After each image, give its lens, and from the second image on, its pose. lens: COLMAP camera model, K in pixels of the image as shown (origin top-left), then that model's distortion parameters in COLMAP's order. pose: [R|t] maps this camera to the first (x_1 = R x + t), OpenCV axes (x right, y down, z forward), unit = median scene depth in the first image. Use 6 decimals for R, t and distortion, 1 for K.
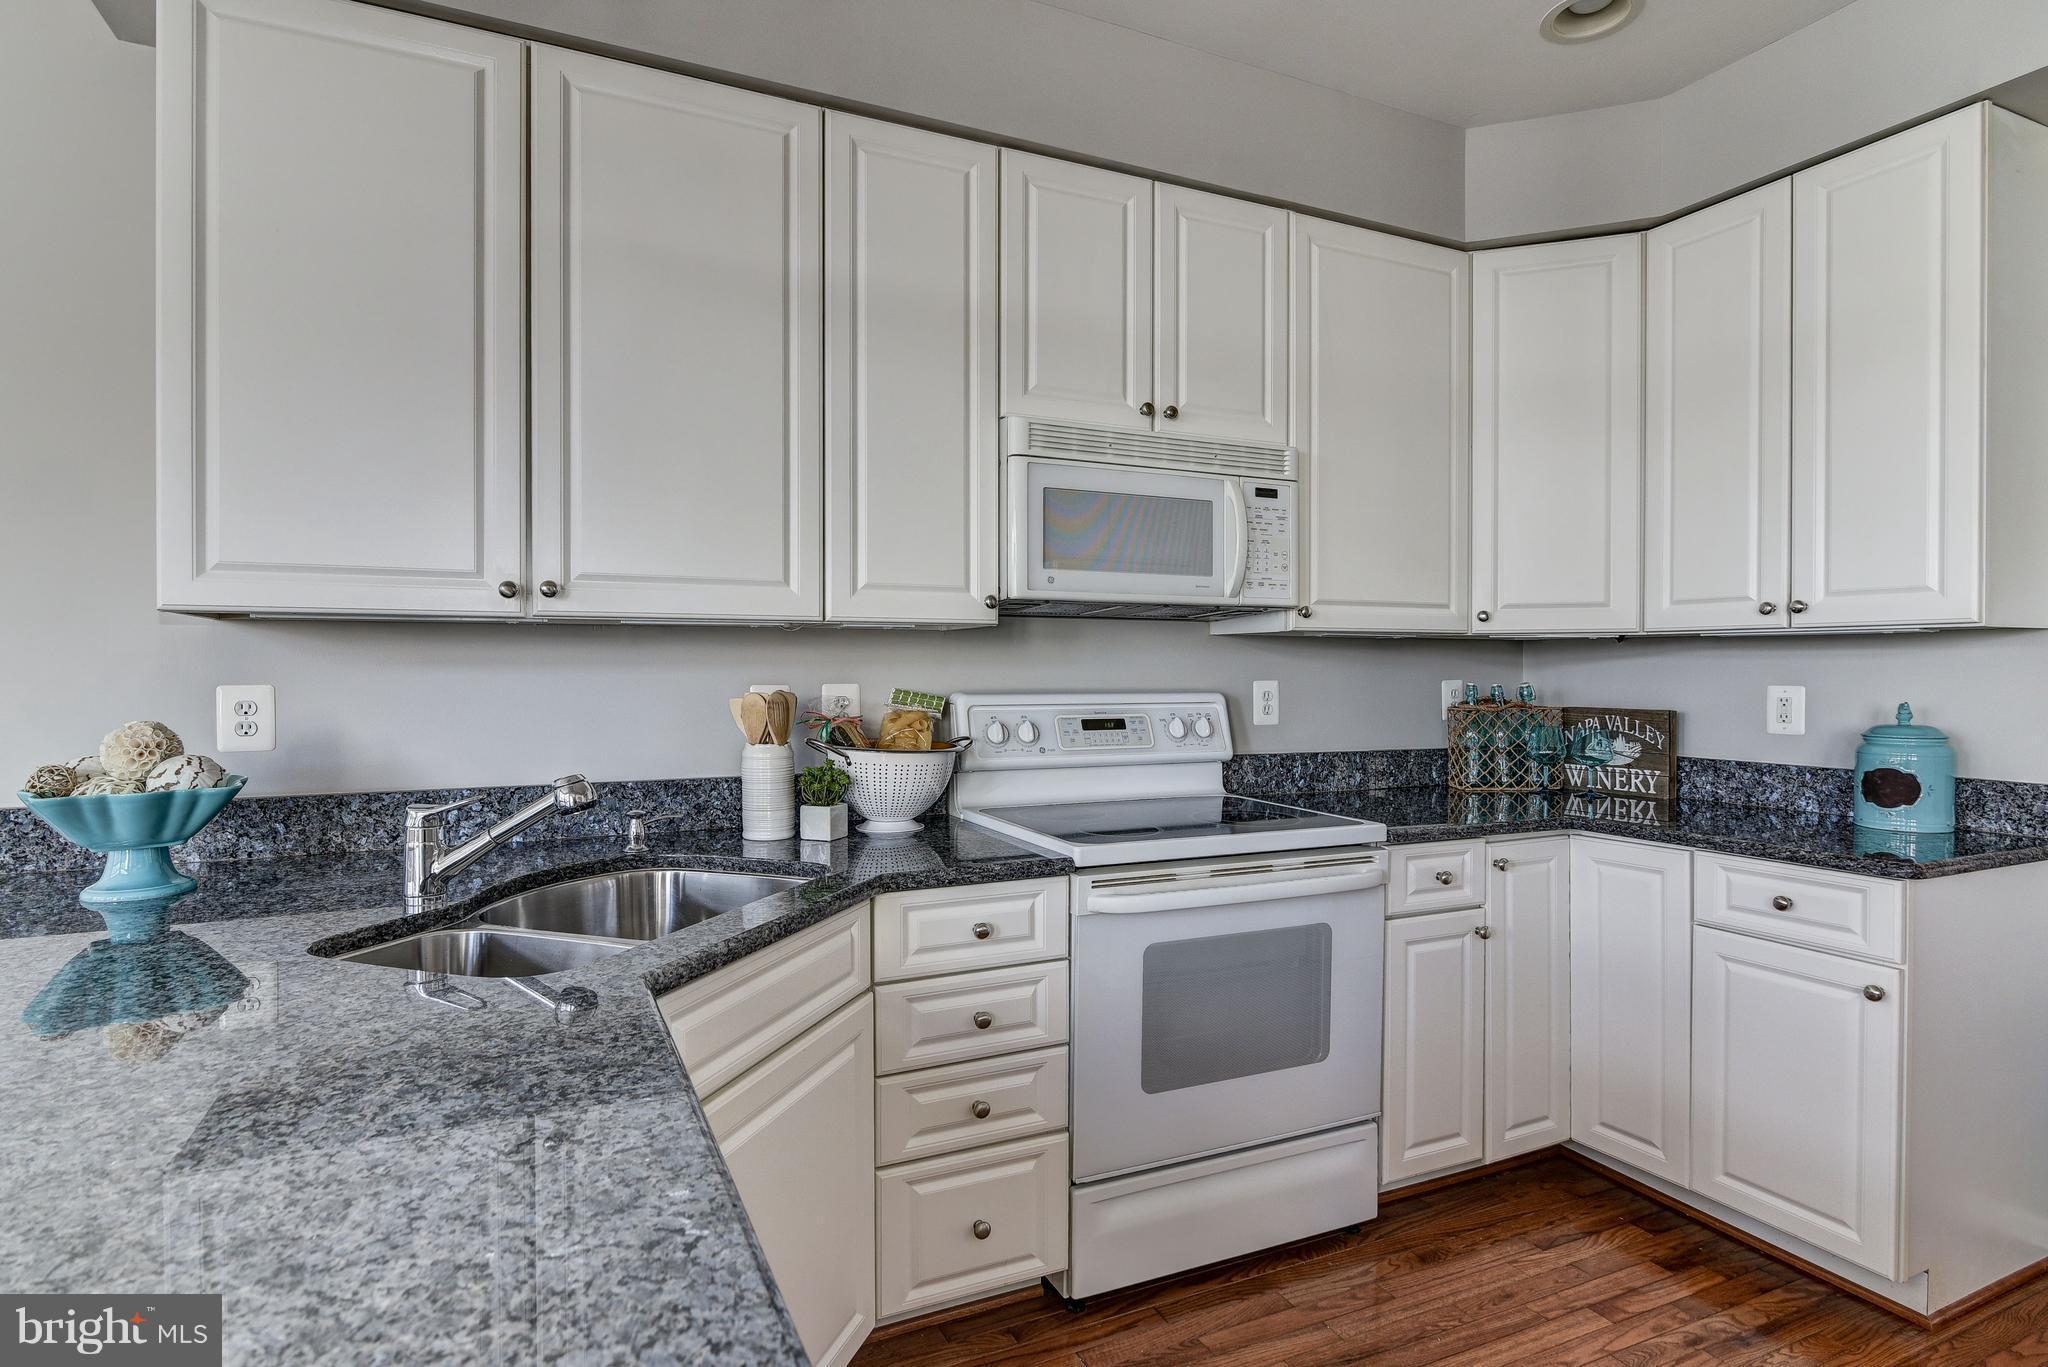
lens RADIAL K [[1016.1, 0, 927.4], [0, 1016.1, 676.4], [0, 0, 1]] dist [-0.001376, -0.001536]
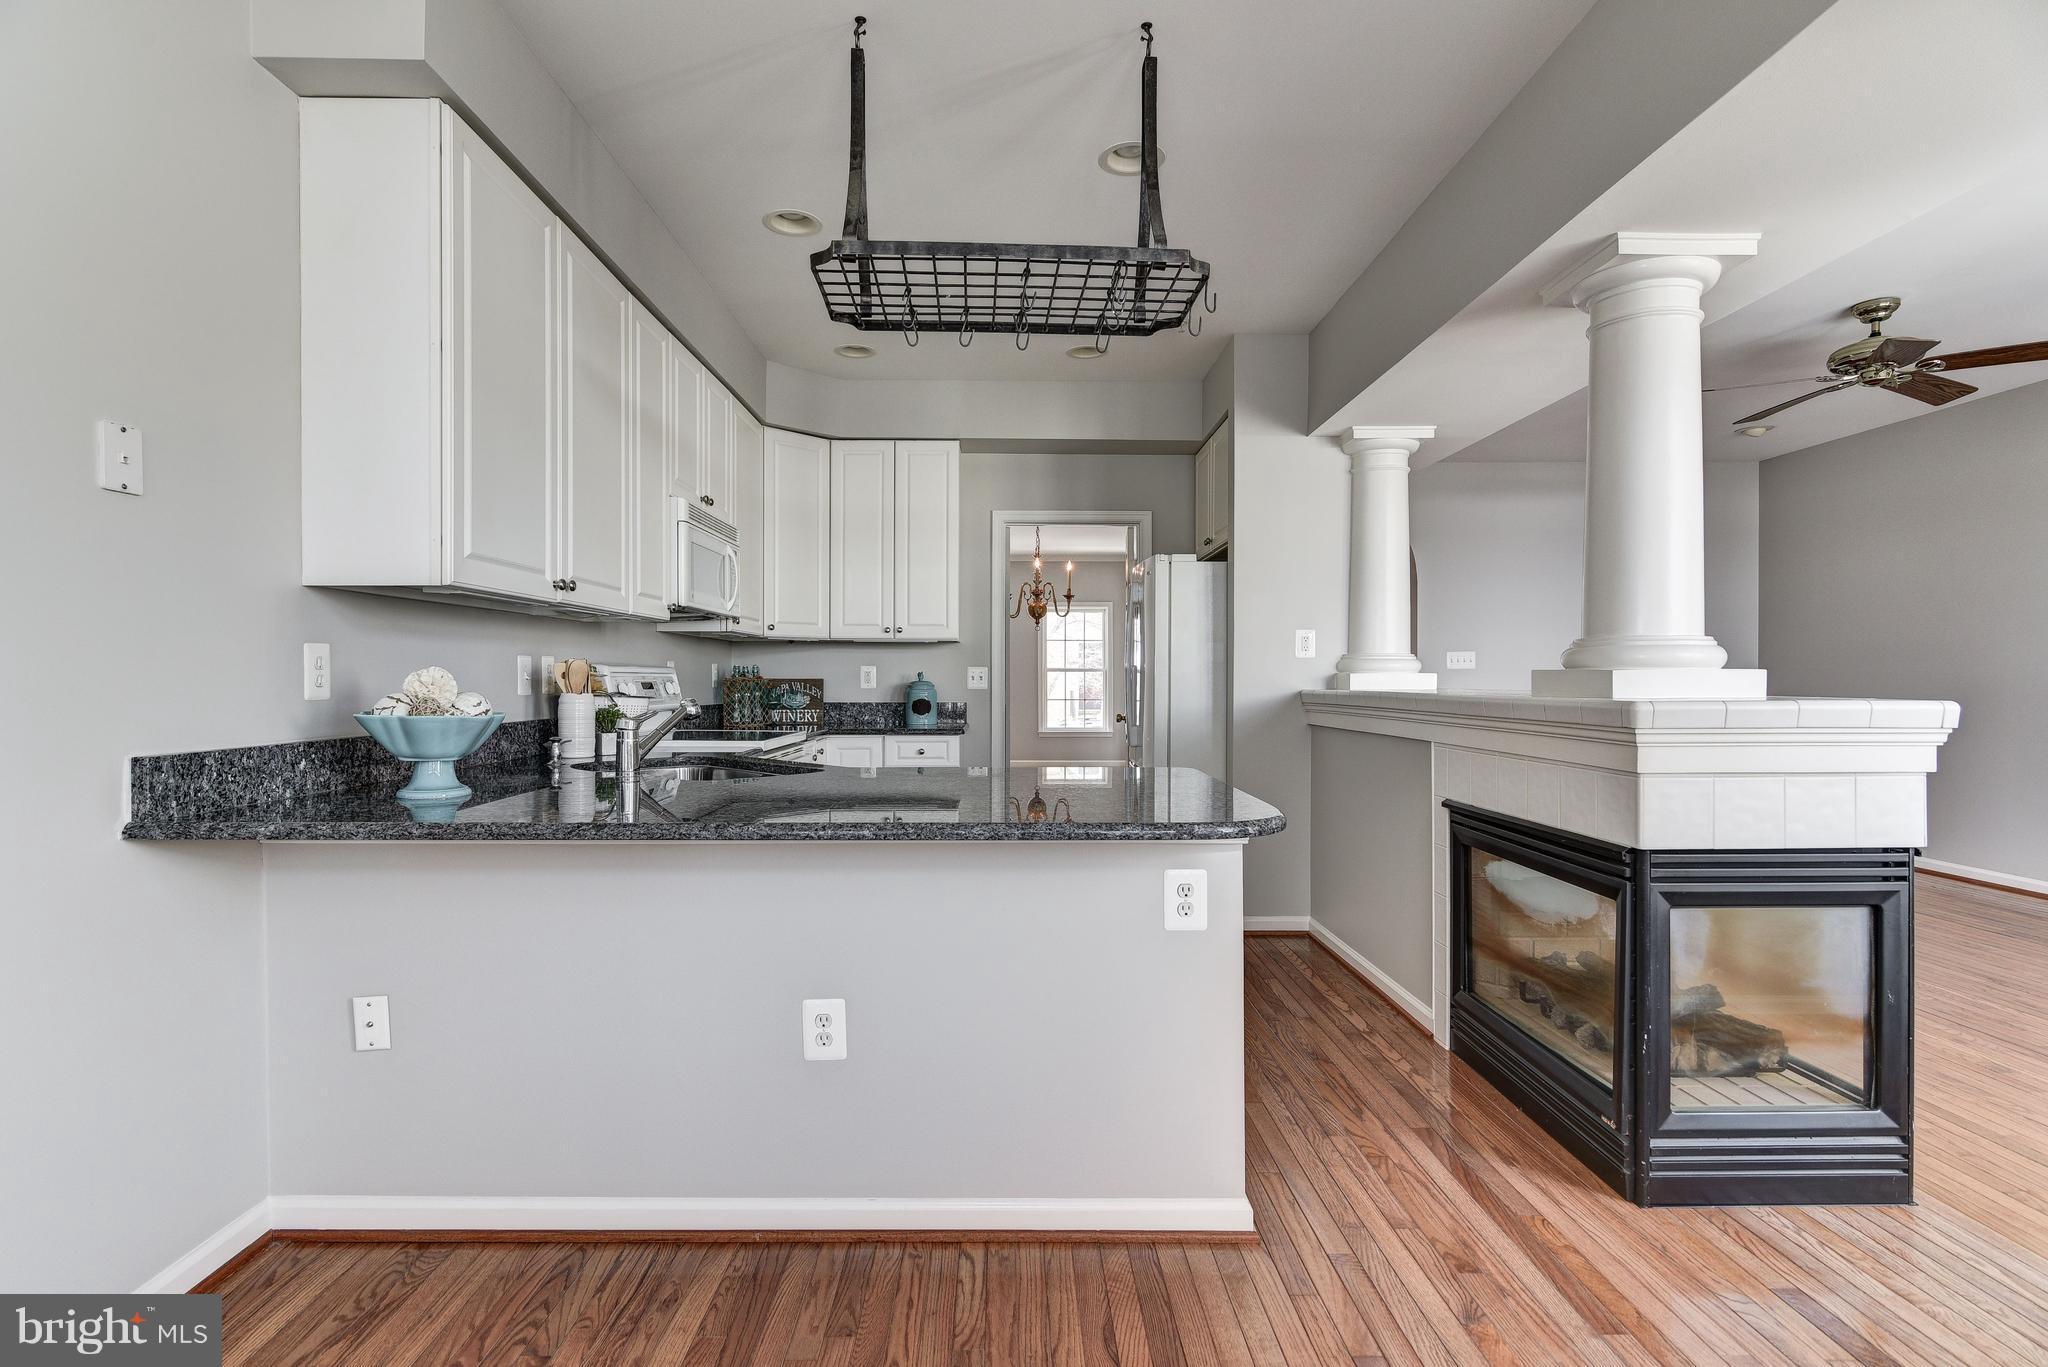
lens RADIAL K [[1000.2, 0, 1006.9], [0, 1000.2, 683.6], [0, 0, 1]] dist [-0.000367, -0.001181]
pose [[0.406277, -0.007211, 0.913722, -1.100233], [0.004561, 0.999972, 0.005863, 0.040510], [-0.913739, 0.001786, 0.406298, -0.144697]]
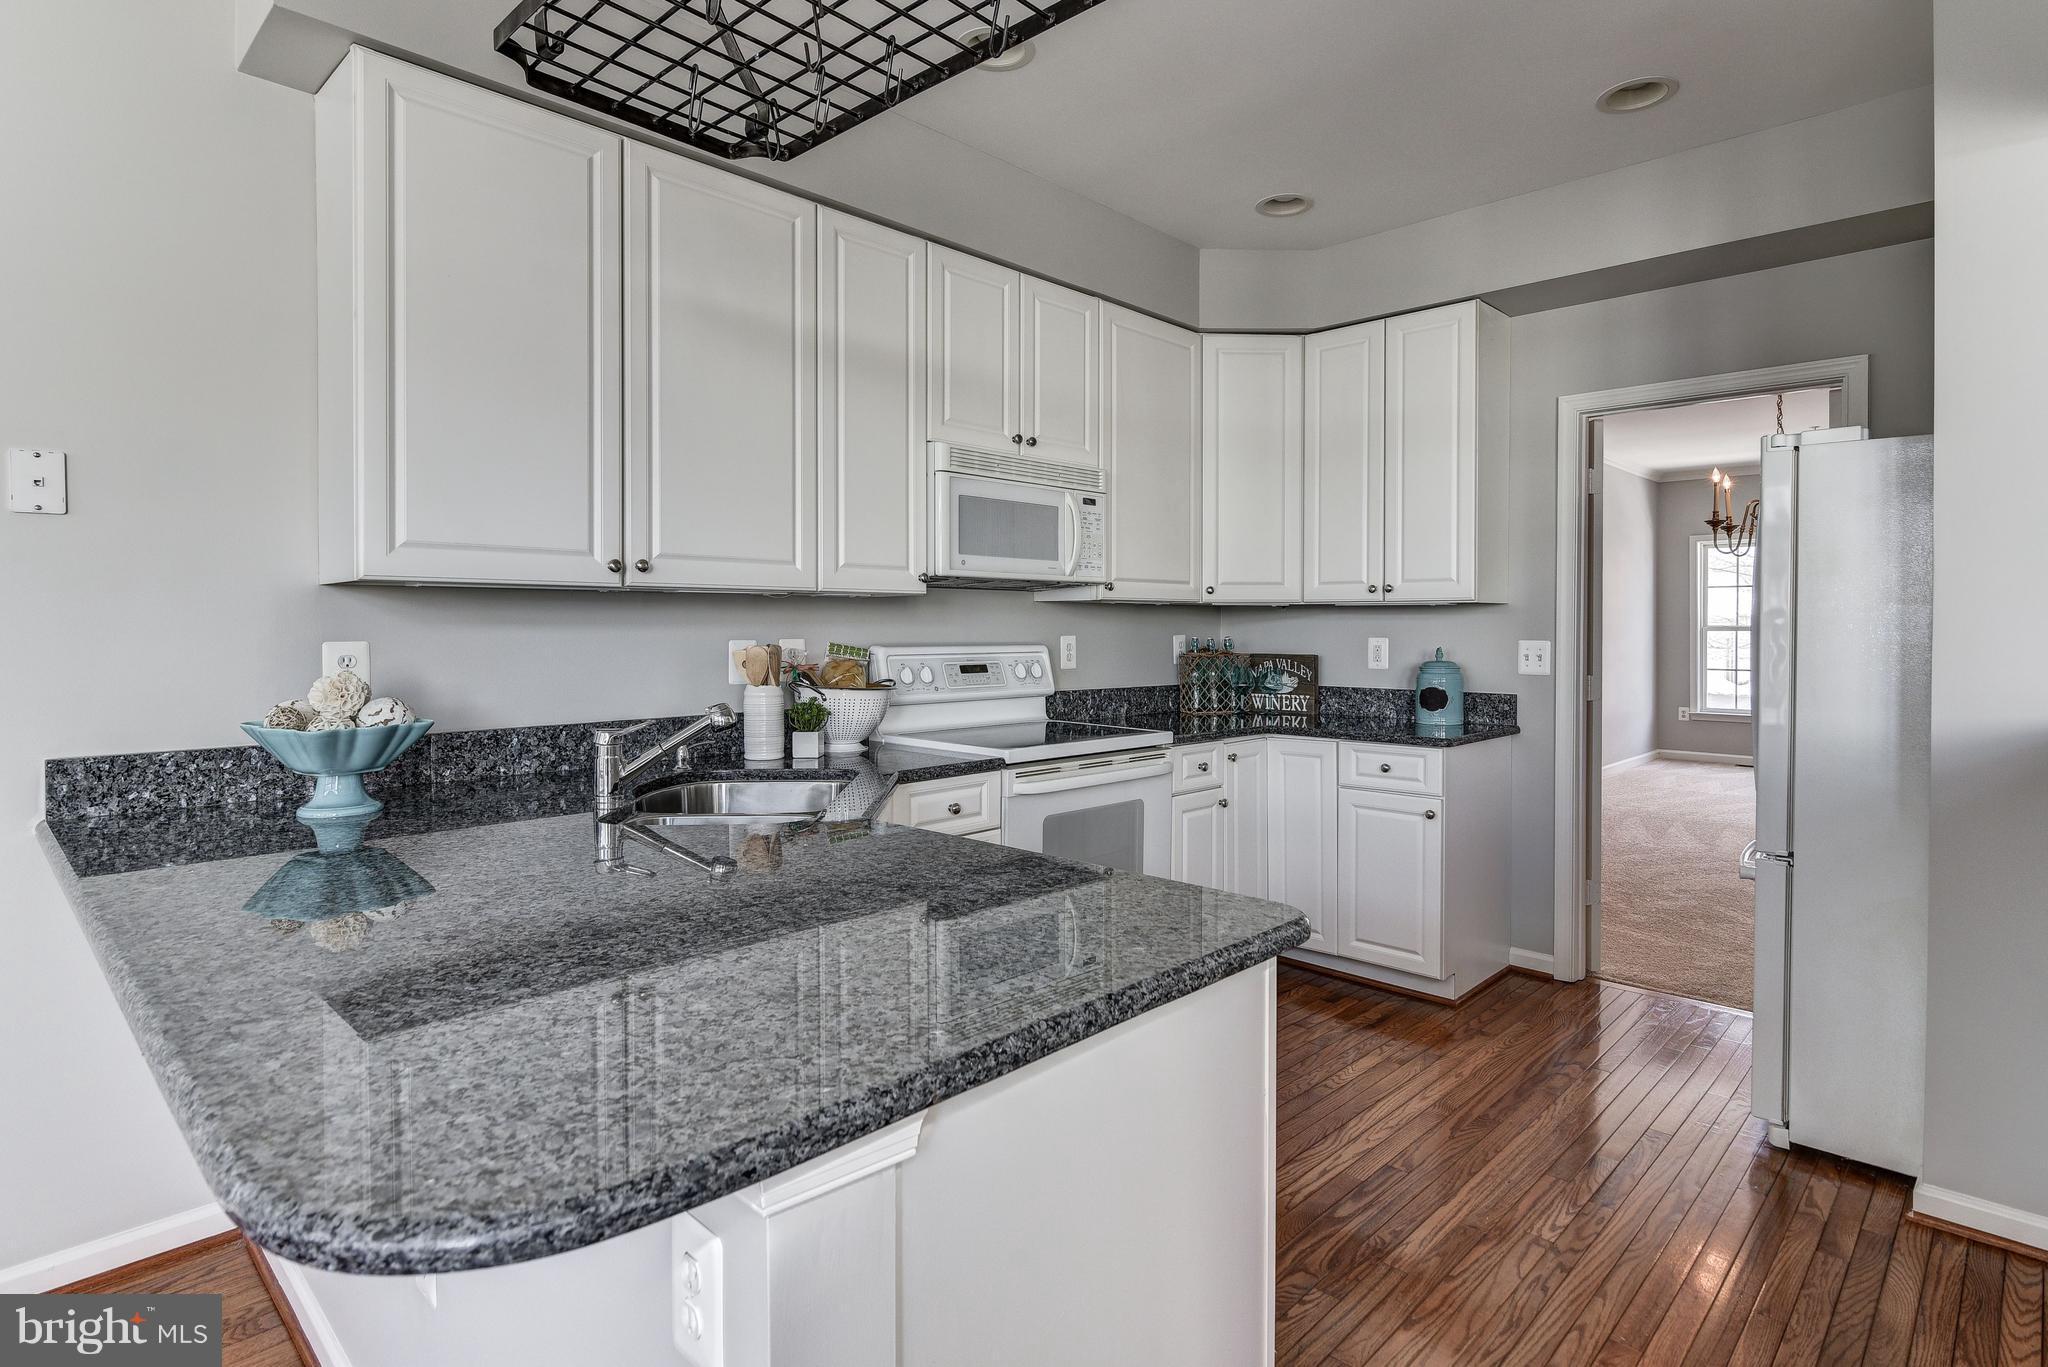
lens RADIAL K [[1057.9, 0, 1001.2], [0, 1057.9, 636.3], [0, 0, 1]] dist [0.000985, -0.000259]
pose [[0.924069, -0.003677, 0.382208, -0.347848], [0.002734, 0.999992, 0.003010, 0.000780], [-0.382216, -0.001736, 0.924071, -0.313418]]
